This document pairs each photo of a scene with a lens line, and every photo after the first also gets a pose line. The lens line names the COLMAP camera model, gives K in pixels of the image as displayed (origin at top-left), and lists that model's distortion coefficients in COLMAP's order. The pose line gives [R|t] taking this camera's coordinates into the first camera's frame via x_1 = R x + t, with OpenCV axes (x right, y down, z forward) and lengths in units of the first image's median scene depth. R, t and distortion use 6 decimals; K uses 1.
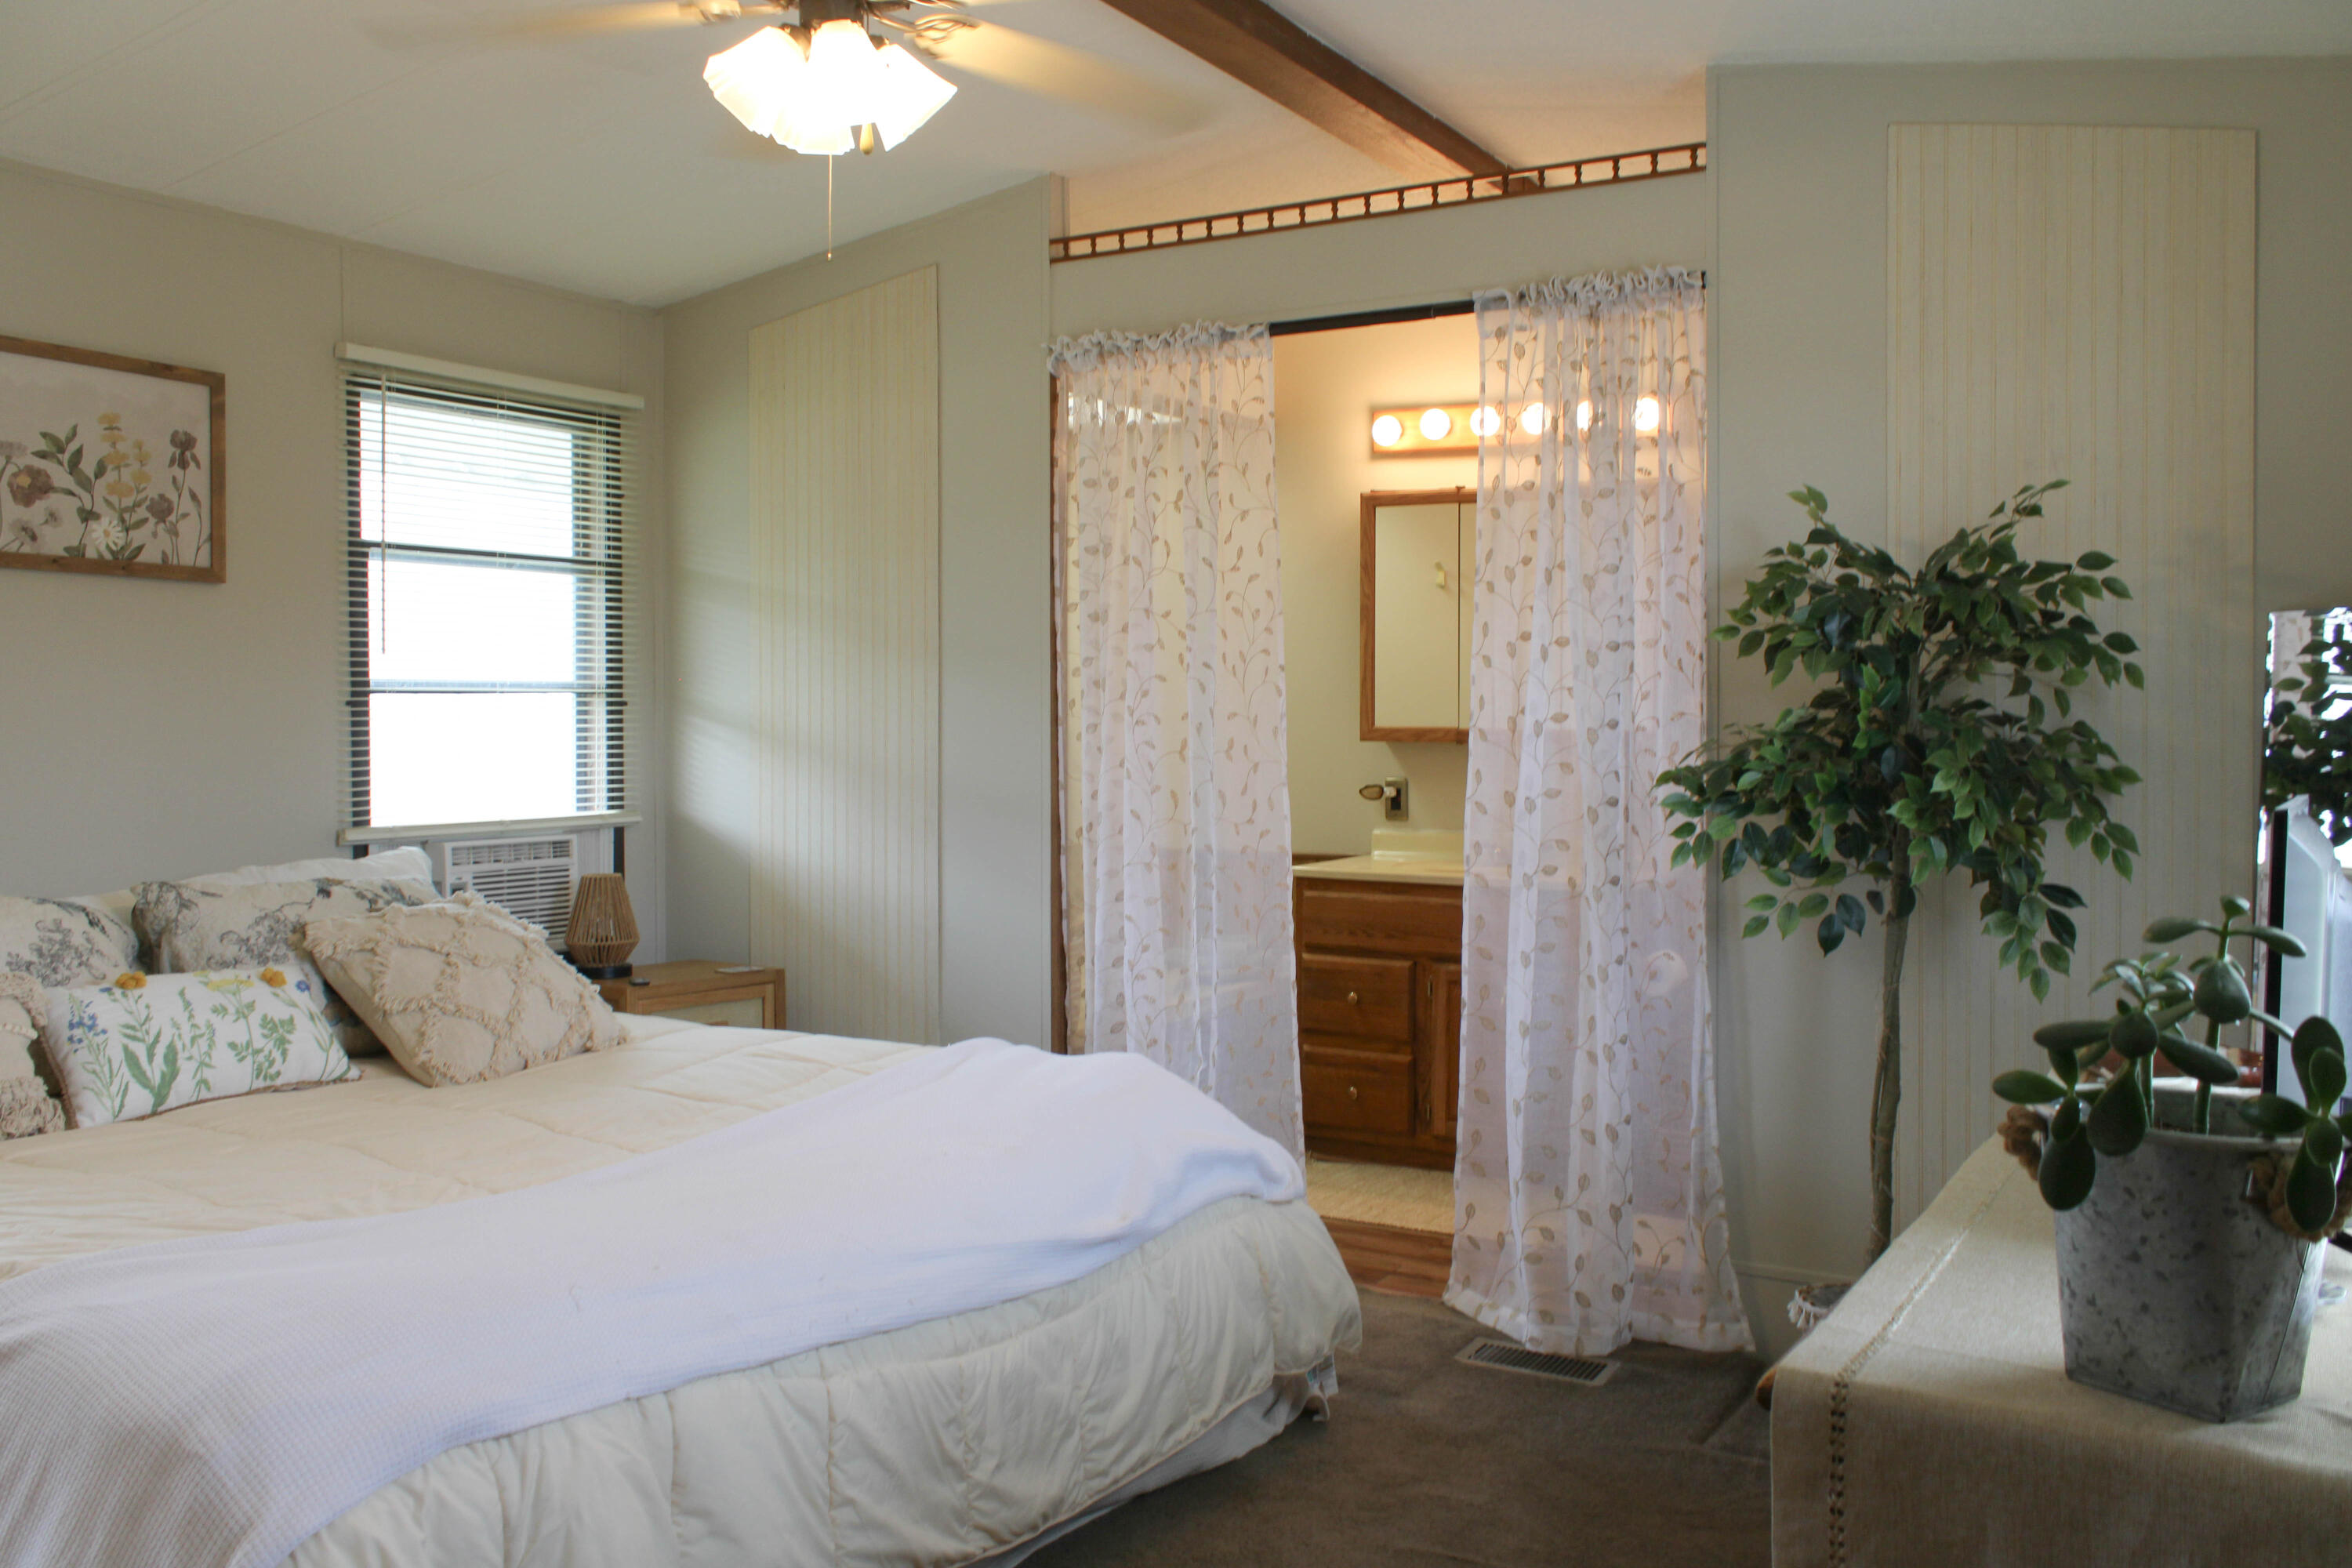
lens RADIAL K [[1961.9, 0, 1176.0], [0, 1961.9, 784.0], [0, 0, 1]] dist [-0.001964, -0.004127]
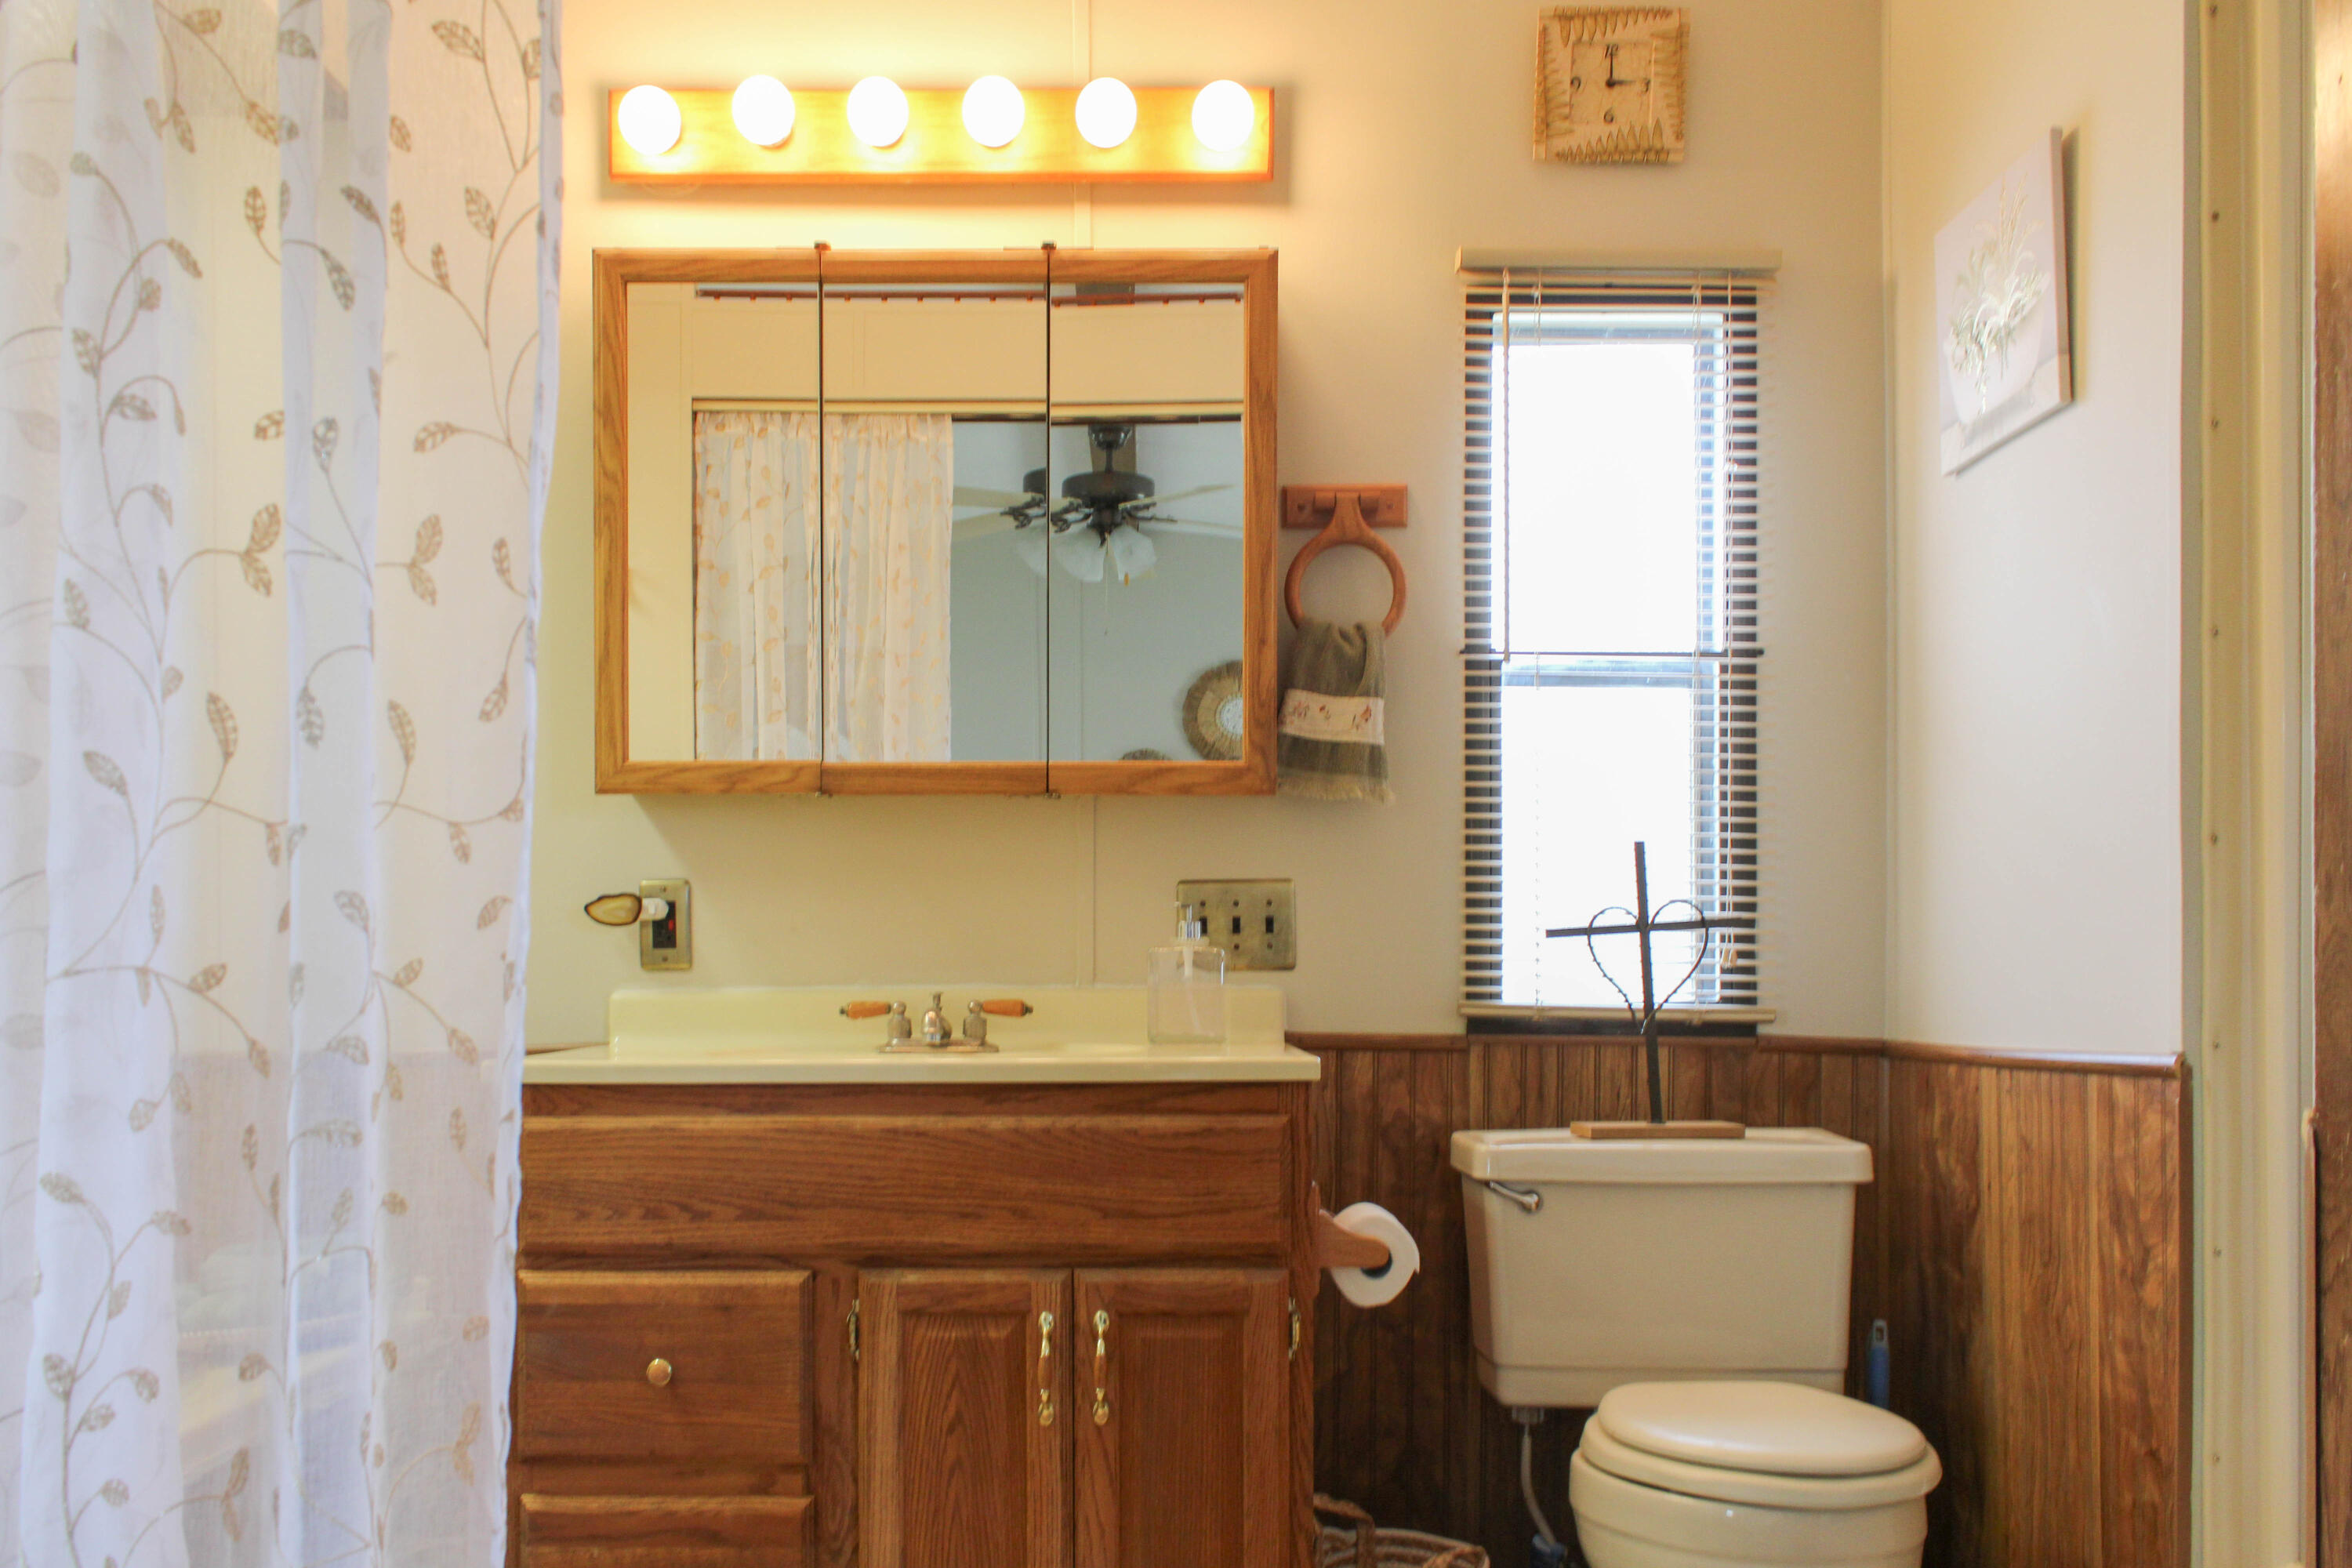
lens RADIAL K [[1878.1, 0, 1173.9], [0, 1878.1, 1027.5], [0, 0, 1]] dist [-0.060267, -0.000761]
pose [[0.858178, -0.016894, 0.513074, -0.034892], [0.025969, 0.999607, -0.010522, 0.101393], [-0.512695, 0.022353, 0.858280, 1.393888]]
